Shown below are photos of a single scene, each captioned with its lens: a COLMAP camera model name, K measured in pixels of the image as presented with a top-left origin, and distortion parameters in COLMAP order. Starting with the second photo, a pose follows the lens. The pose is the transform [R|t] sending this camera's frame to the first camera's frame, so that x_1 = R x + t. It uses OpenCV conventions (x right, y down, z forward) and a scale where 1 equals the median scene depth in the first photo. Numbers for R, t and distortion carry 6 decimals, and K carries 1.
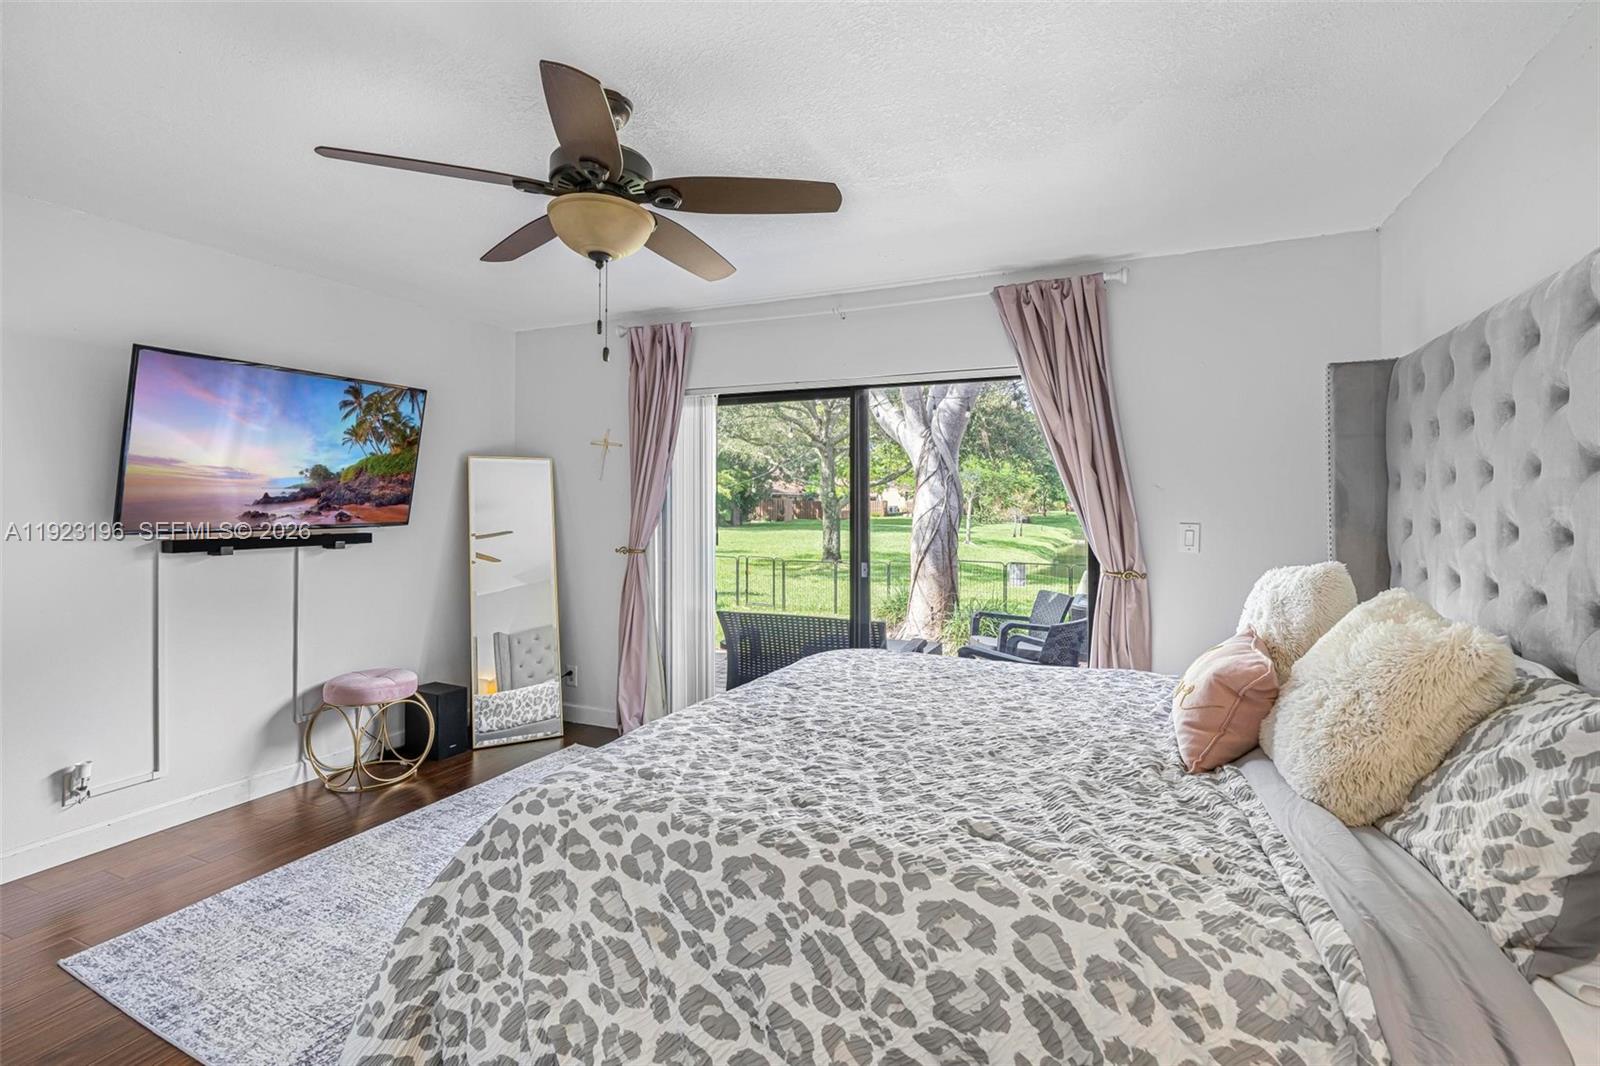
lens RADIAL K [[734.9, 0, 792.9], [0, 734.9, 501.5], [0, 0, 1]] dist [-0.008646, 0.000134]
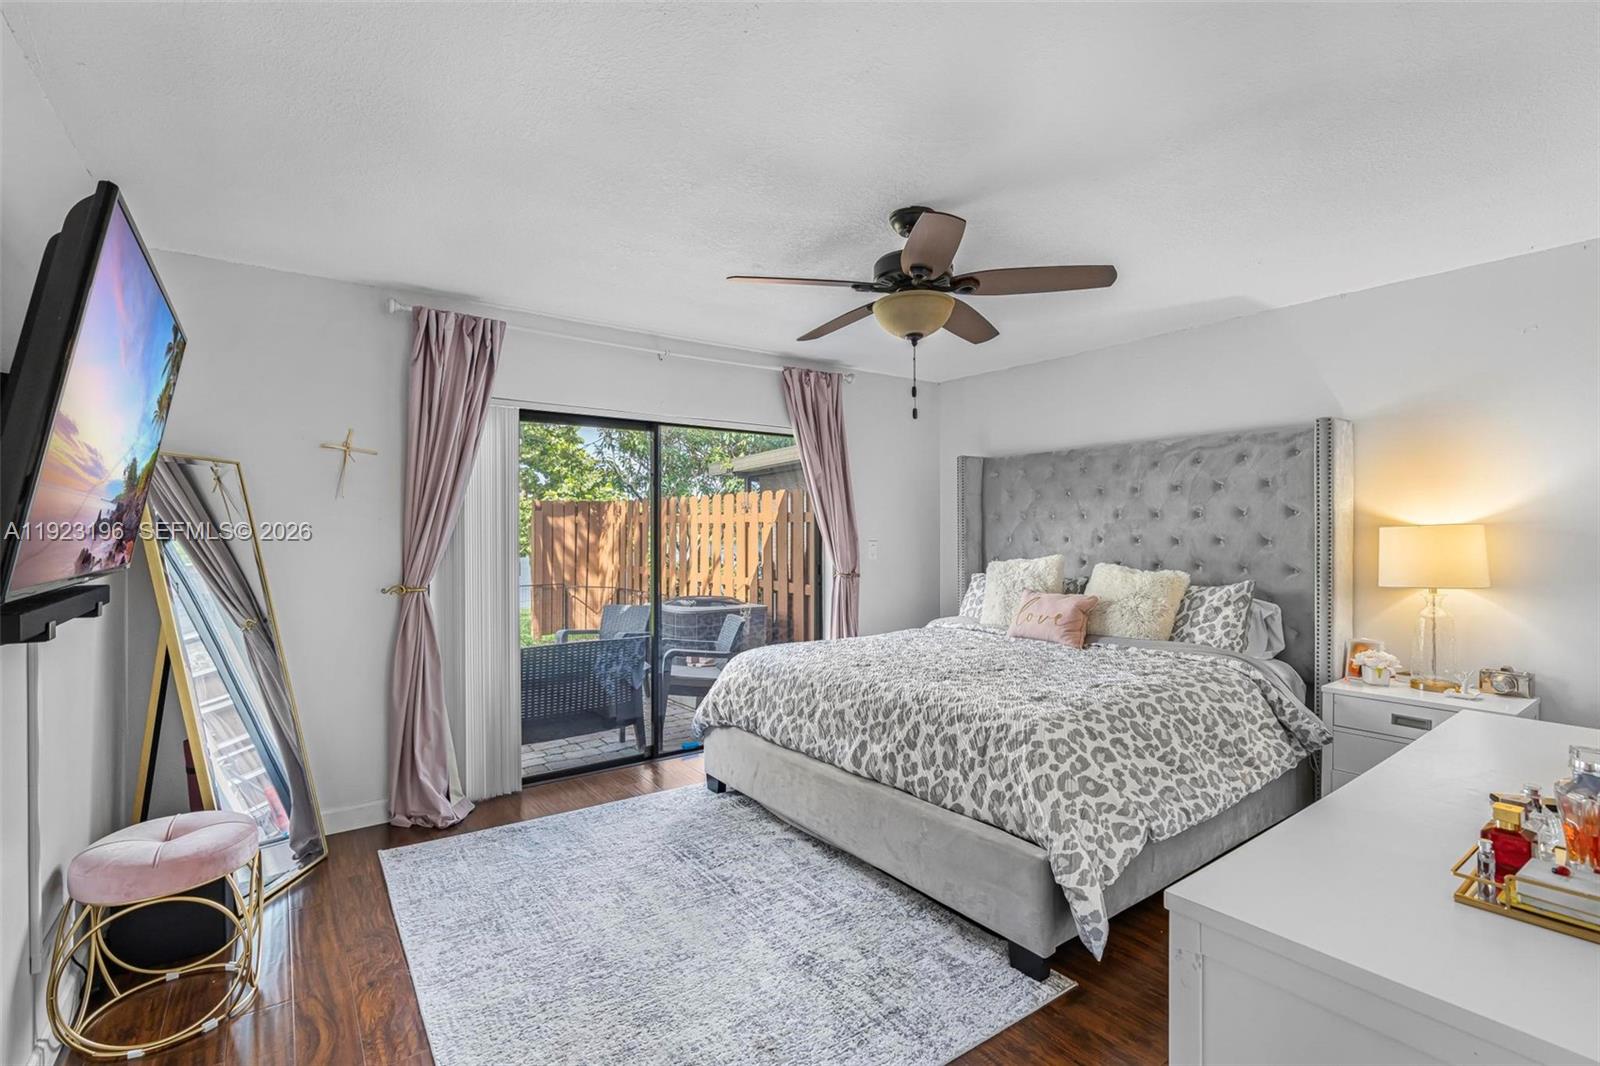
lens RADIAL K [[734.9, 0, 799.6], [0, 734.9, 528.0], [0, 0, 1]] dist [-0.008646, 0.000134]
pose [[0.493011, -0.000848, 0.870023, -2.050057], [-0.000797, 0.999999, 0.001426, -0.000314], [-0.870023, -0.001396, 0.493010, 0.741564]]
